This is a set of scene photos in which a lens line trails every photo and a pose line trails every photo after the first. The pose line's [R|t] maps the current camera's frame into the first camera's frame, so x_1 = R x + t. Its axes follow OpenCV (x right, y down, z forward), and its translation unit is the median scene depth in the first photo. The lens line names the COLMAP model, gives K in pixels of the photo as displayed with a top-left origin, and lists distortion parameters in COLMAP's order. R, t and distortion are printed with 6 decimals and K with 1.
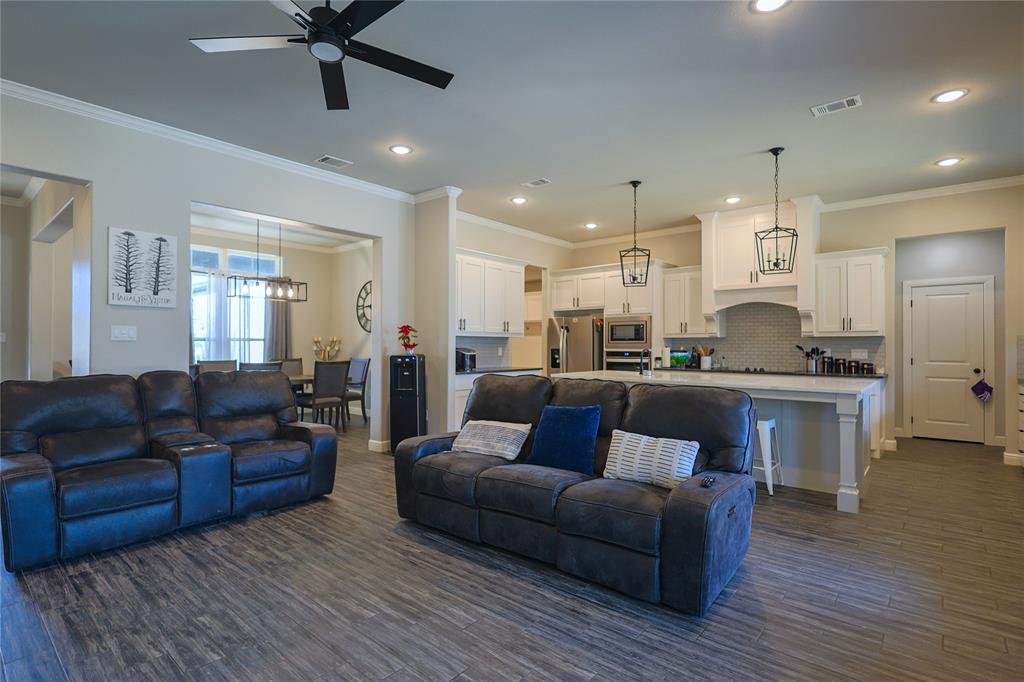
lens RADIAL K [[504.6, 0, 513.1], [0, 504.6, 343.5], [0, 0, 1]] dist [-0.036034, -0.000573]
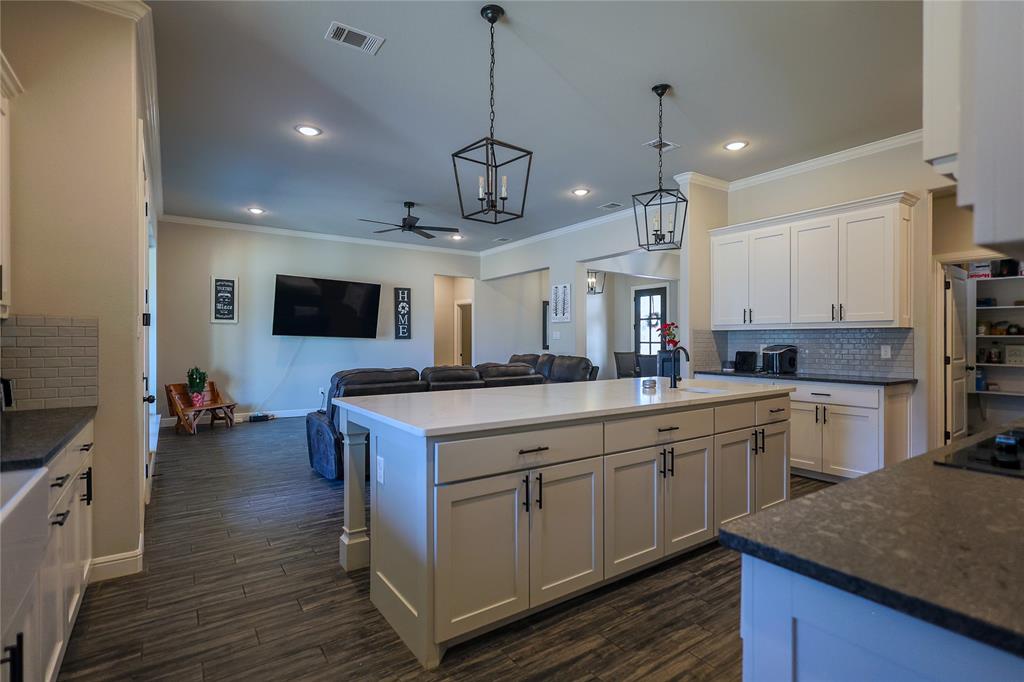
lens RADIAL K [[504.6, 0, 513.3], [0, 504.6, 340.7], [0, 0, 1]] dist [-0.036034, -0.000573]
pose [[-0.250714, 0.000405, -0.968061, 1.658667], [0.005029, 0.999987, -0.000884, -0.002138], [0.968048, -0.005090, -0.250712, 1.747427]]
